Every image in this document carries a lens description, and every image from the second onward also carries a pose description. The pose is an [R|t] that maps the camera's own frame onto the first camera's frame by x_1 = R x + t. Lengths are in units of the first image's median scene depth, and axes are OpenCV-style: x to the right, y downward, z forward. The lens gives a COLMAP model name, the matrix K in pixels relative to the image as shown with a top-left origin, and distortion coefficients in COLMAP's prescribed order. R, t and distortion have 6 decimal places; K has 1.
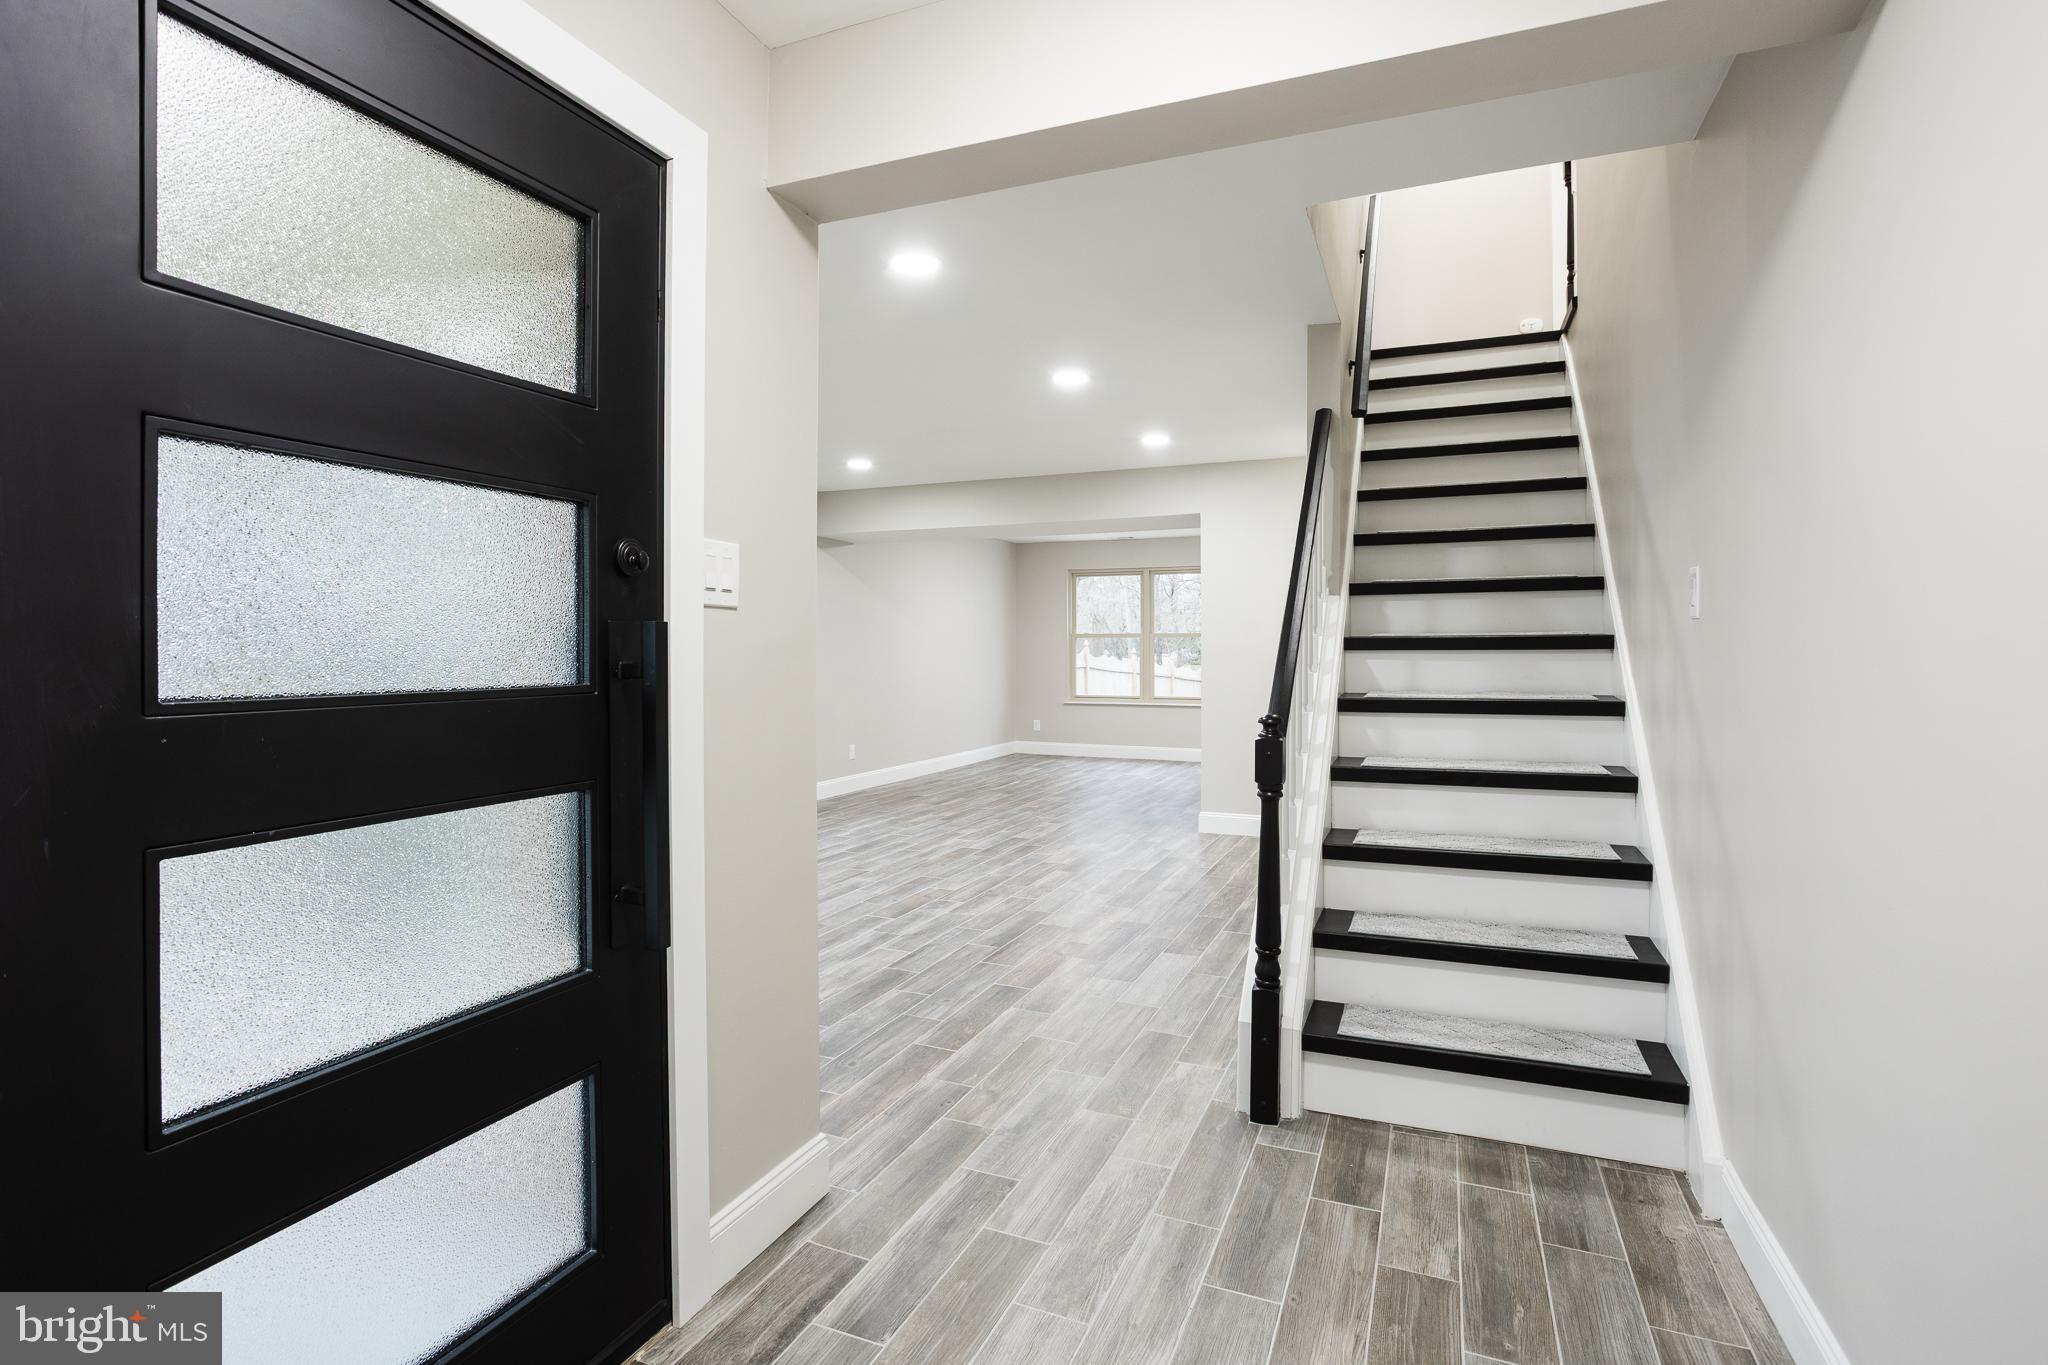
lens RADIAL K [[1007.4, 0, 1009.0], [0, 1007.4, 658.9], [0, 0, 1]] dist [-0.048611, 0.025362]
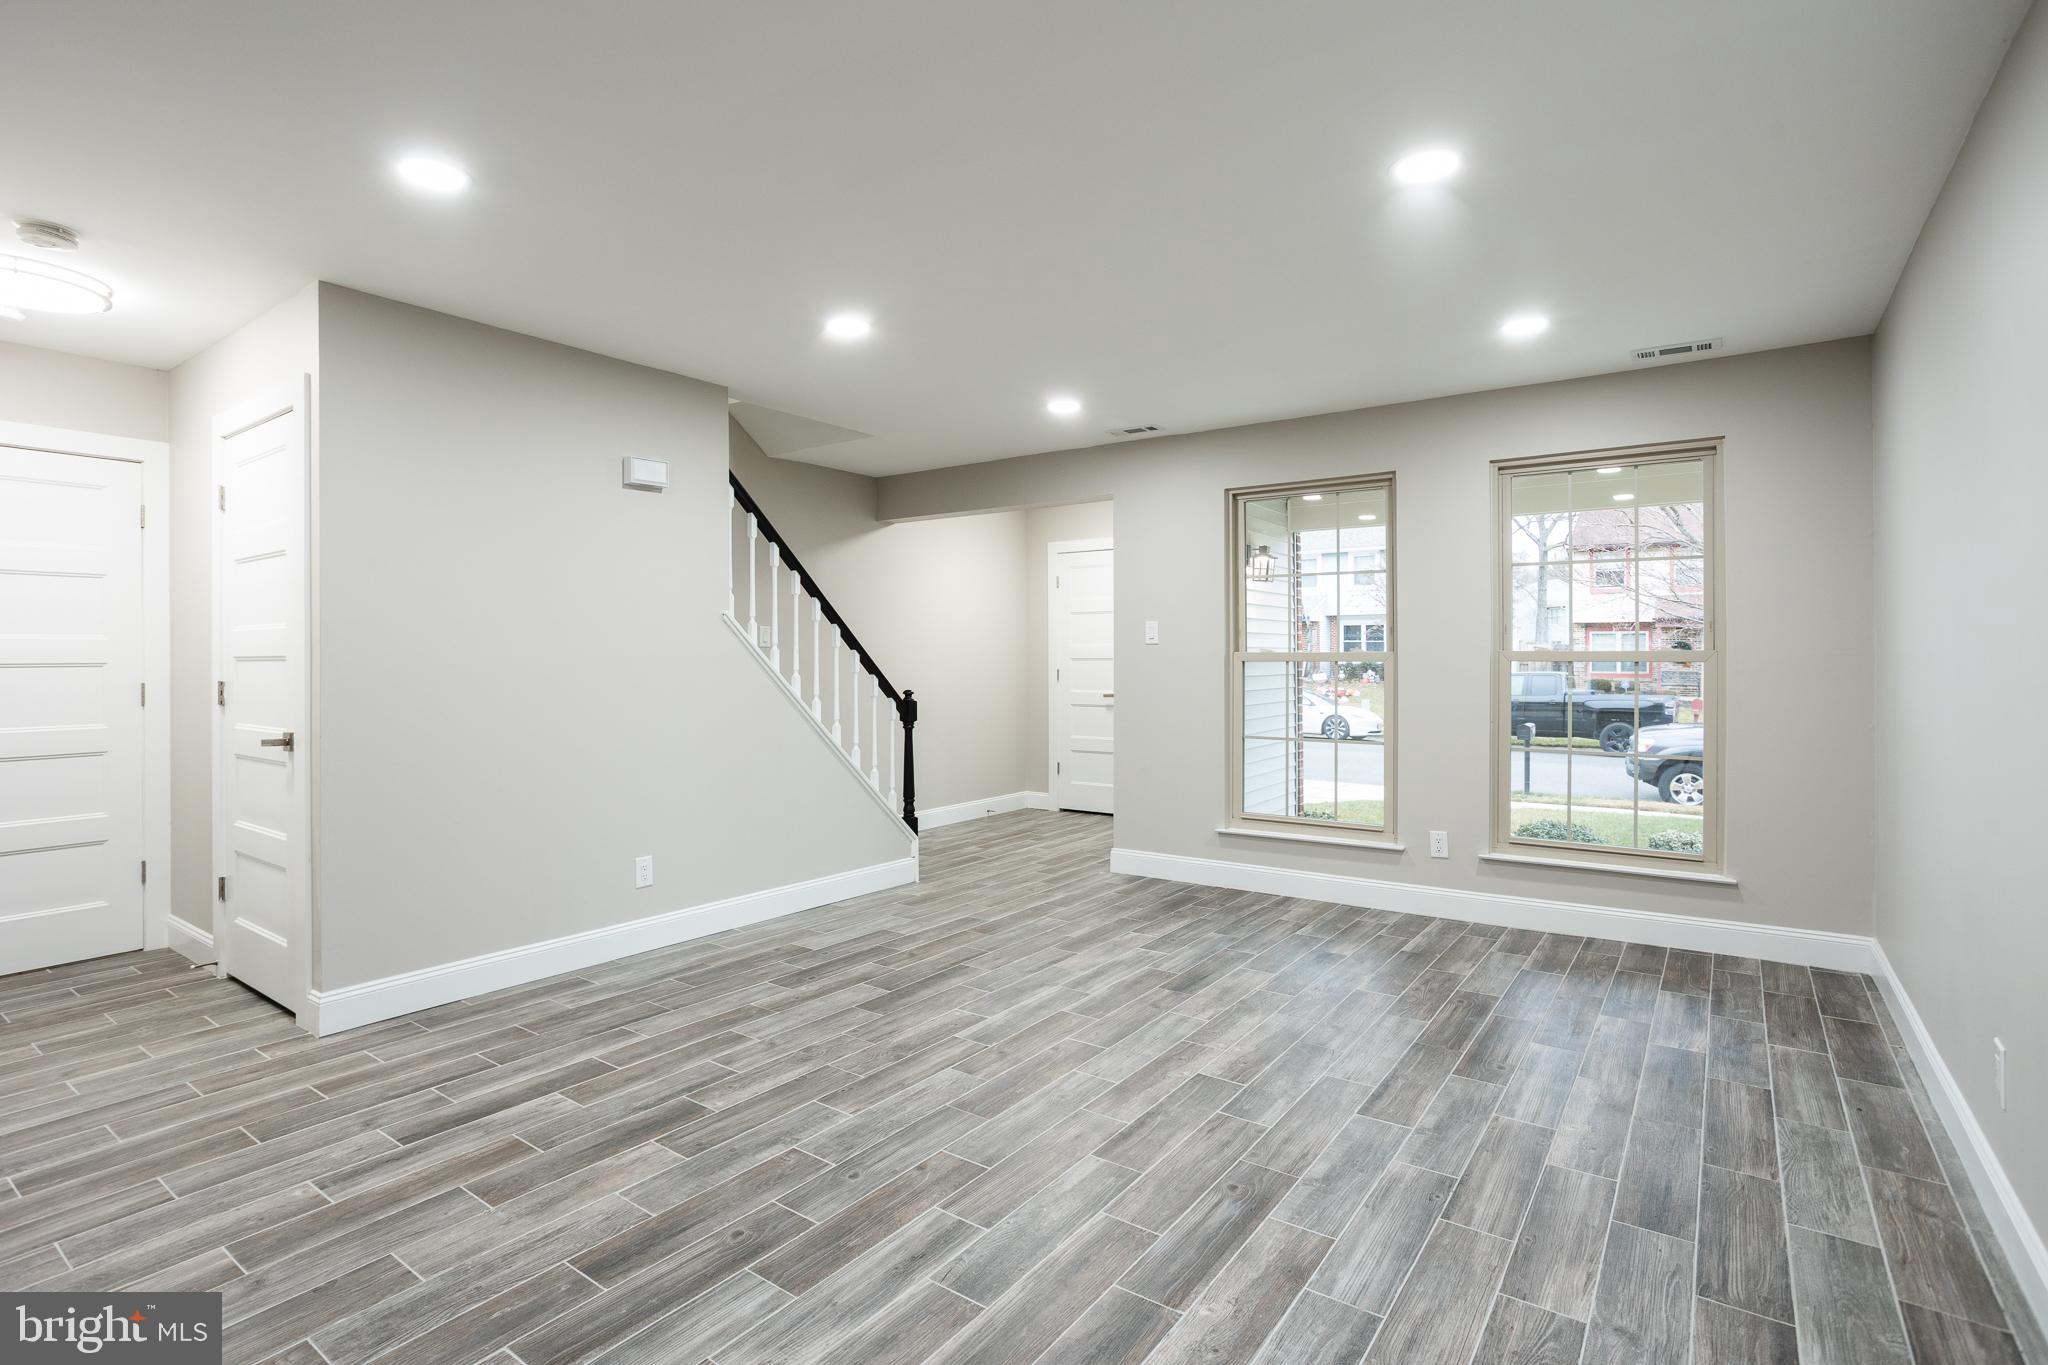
lens RADIAL K [[1007.4, 0, 1009.0], [0, 1007.4, 658.9], [0, 0, 1]] dist [-0.048611, 0.025362]
pose [[-0.975799, 0.000135, 0.218670, -0.273711], [0.001578, 0.999978, 0.006423, -0.015754], [-0.218665, 0.006613, -0.975778, 1.986140]]
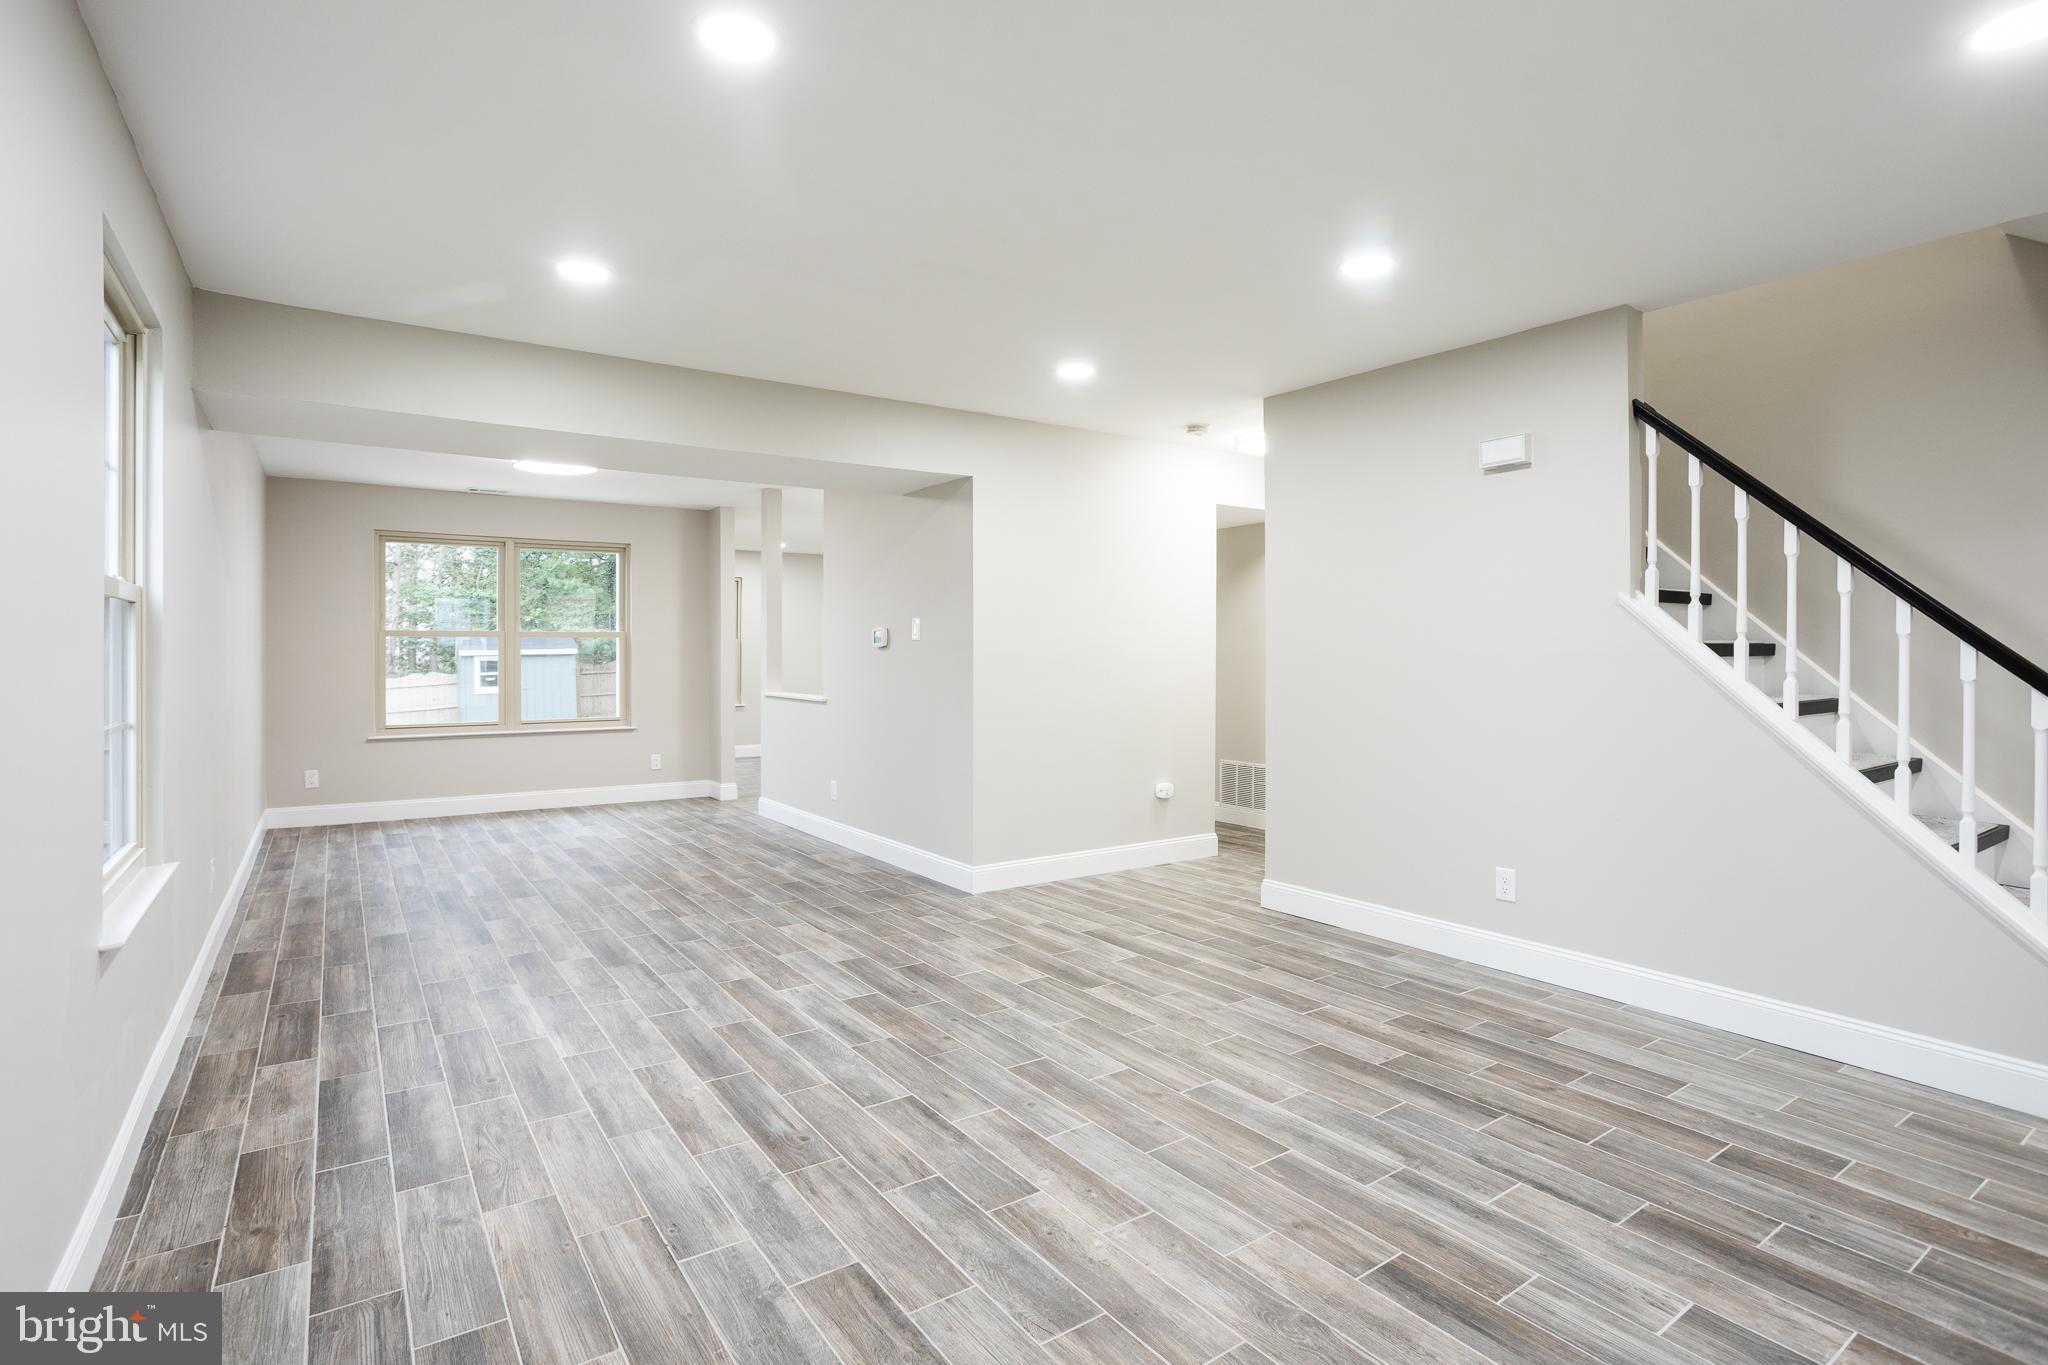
lens RADIAL K [[1007.4, 0, 1009.0], [0, 1007.4, 658.9], [0, 0, 1]] dist [-0.048611, 0.025362]
pose [[0.536378, -0.004593, 0.843966, -0.735718], [0.008195, 0.999966, 0.000233, -0.009281], [-0.843938, 0.006791, 0.536397, 0.949886]]
